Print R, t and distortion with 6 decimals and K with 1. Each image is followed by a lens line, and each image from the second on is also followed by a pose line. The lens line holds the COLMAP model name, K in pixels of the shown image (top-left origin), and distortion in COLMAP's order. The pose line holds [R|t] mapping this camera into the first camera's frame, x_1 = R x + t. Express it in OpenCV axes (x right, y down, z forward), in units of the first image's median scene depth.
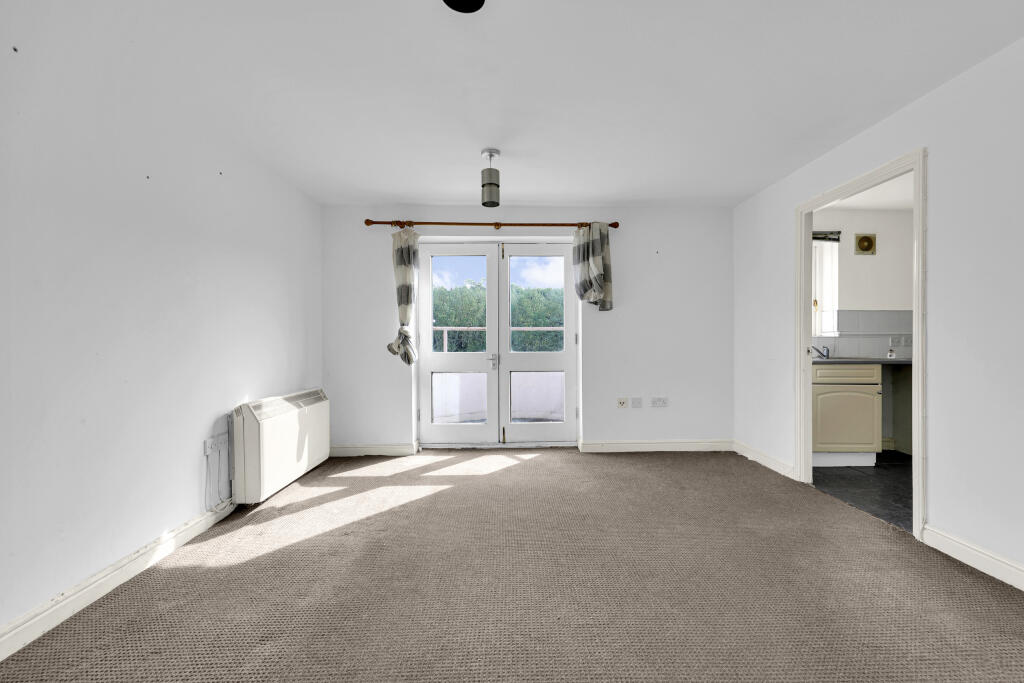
lens RADIAL K [[407.8, 0, 527.1], [0, 407.8, 346.1], [0, 0, 1]] dist [-0.000557, -0.000119]
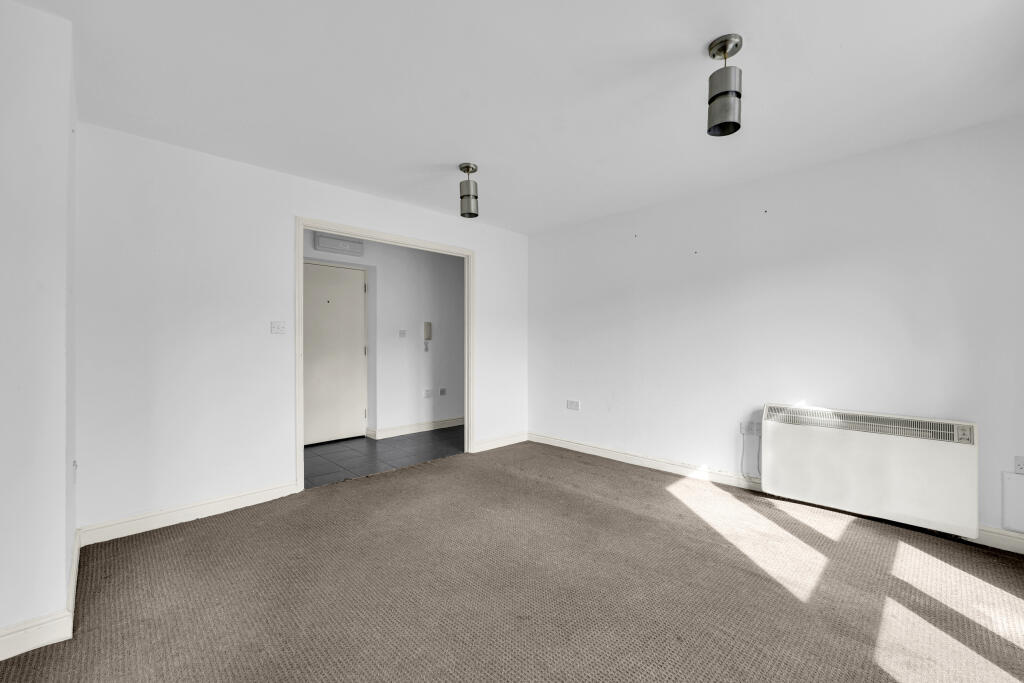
lens RADIAL K [[419.7, 0, 515.6], [0, 419.7, 343.1], [0, 0, 1]] dist [-0.000585, -0.000222]
pose [[-0.734167, 0.006253, -0.678940, 0.425681], [-0.003583, 0.999908, 0.013083, -0.024896], [0.678960, 0.012038, -0.734077, 0.940307]]
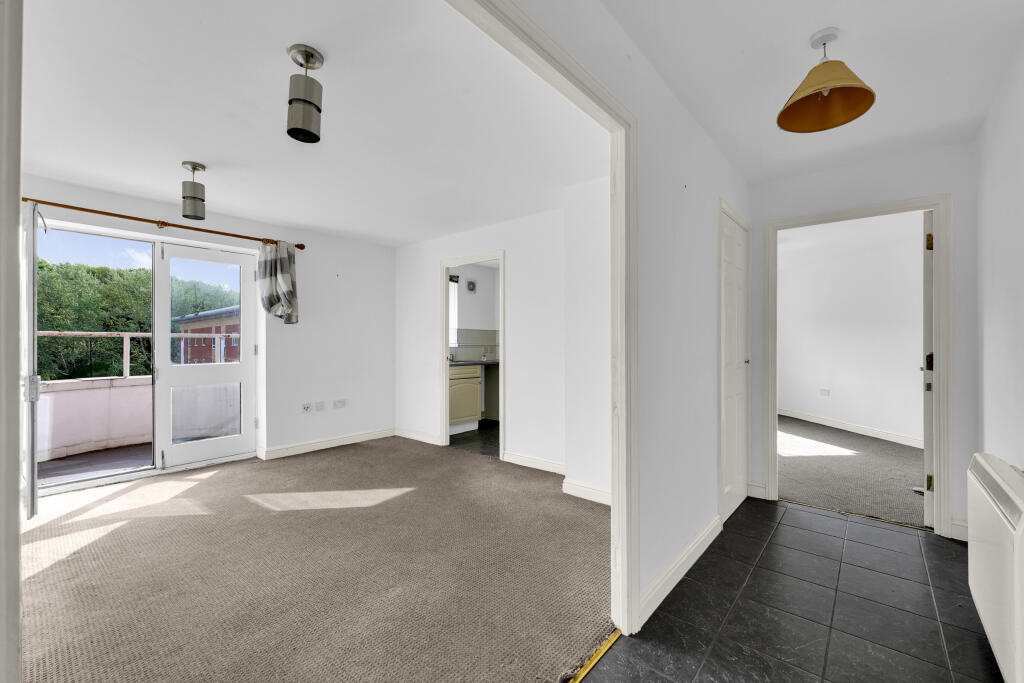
lens RADIAL K [[419.7, 0, 515.6], [0, 419.7, 343.1], [0, 0, 1]] dist [-0.000585, -0.000222]
pose [[0.673235, 0.002464, 0.739424, -0.236675], [0.006326, 0.999939, -0.009092, -0.022649], [-0.739401, 0.010799, 0.673178, -0.193094]]
